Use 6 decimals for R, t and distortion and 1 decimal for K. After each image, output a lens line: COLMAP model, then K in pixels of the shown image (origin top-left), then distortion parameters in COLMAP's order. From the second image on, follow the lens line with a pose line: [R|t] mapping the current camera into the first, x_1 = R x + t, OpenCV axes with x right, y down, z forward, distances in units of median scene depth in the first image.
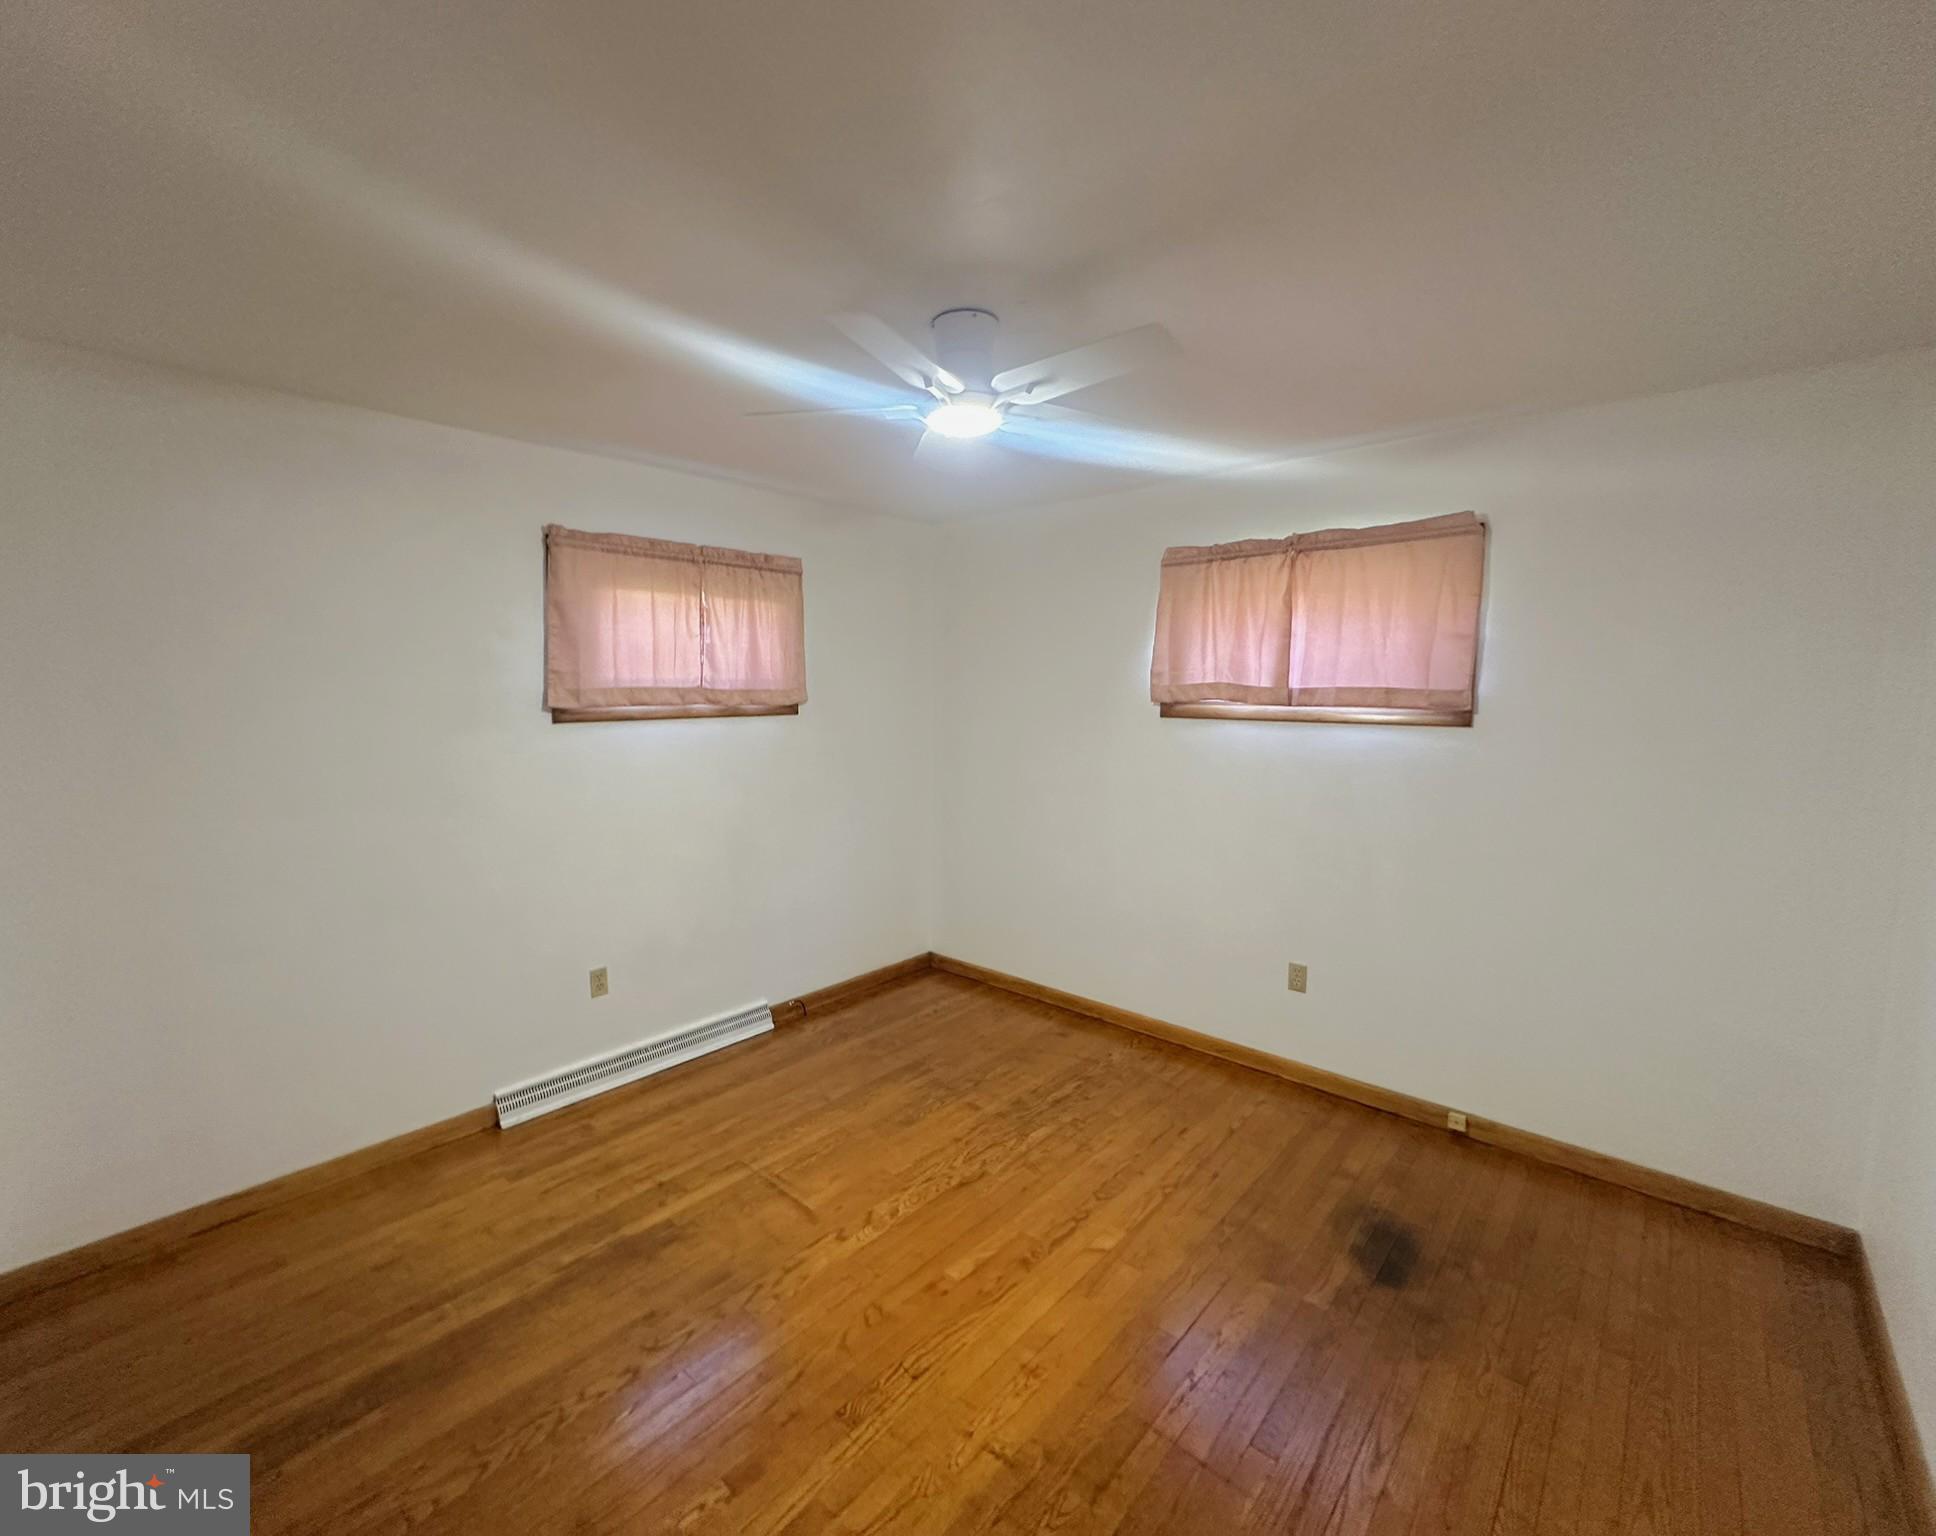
lens RADIAL K [[817.3, 0, 959.9], [0, 817.3, 771.1], [0, 0, 1]] dist [-0.000026, -0.001316]
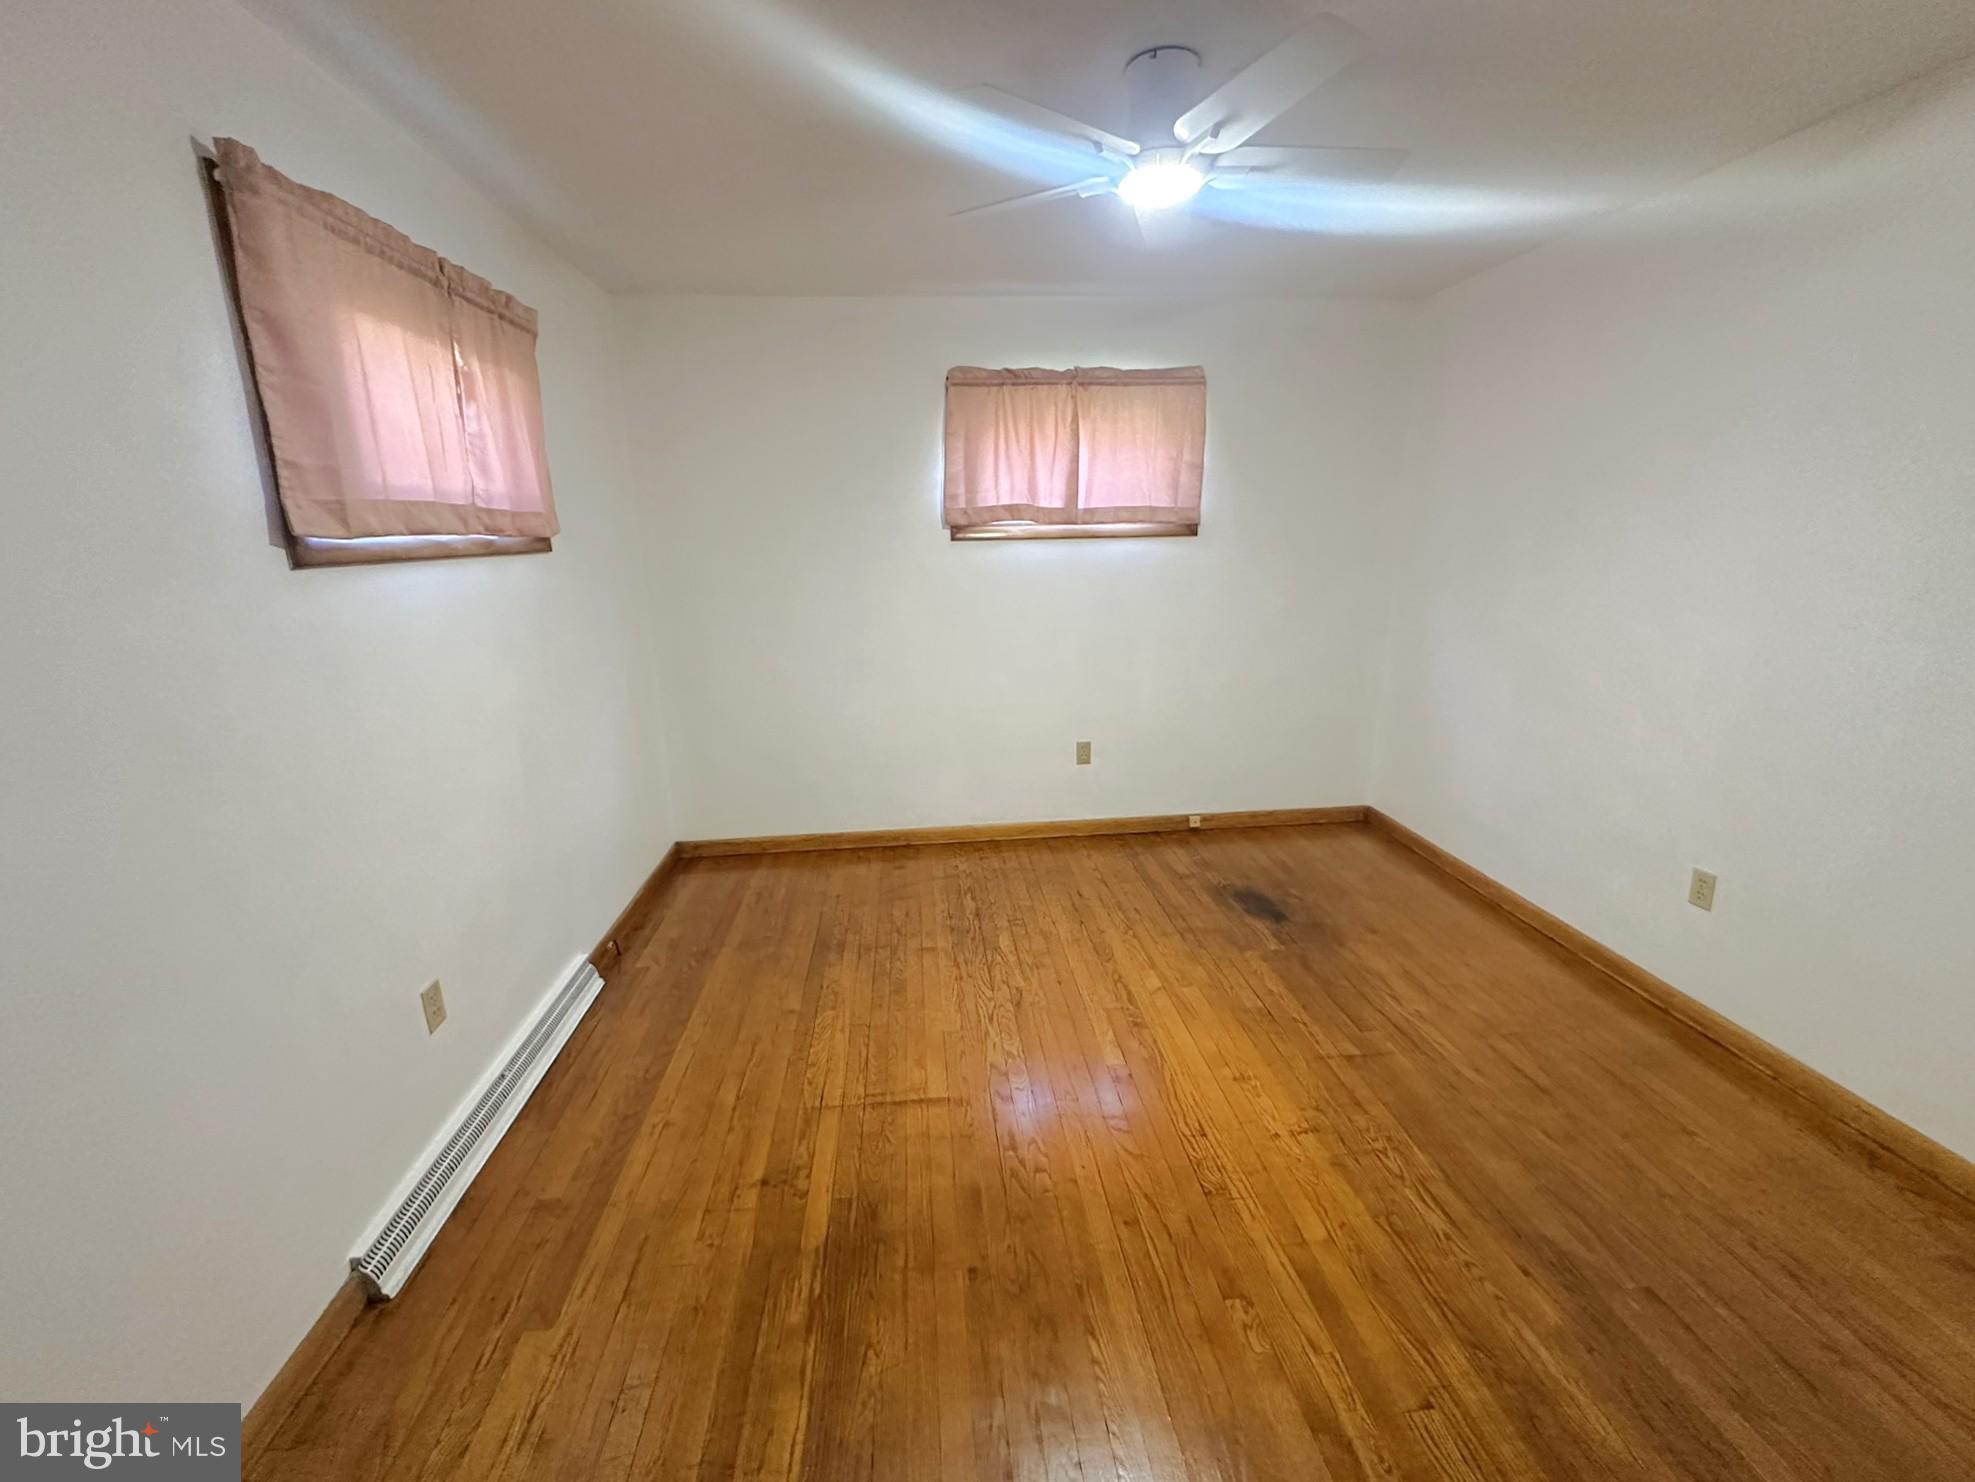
lens RADIAL K [[793.2, 0, 990.8], [0, 793.2, 734.5], [0, 0, 1]] dist [-0.001222, -0.001084]
pose [[0.669405, -0.199876, 0.715504, -0.574537], [0.099340, 0.978560, 0.180420, -0.002710], [-0.736226, -0.049696, 0.674909, 0.330849]]
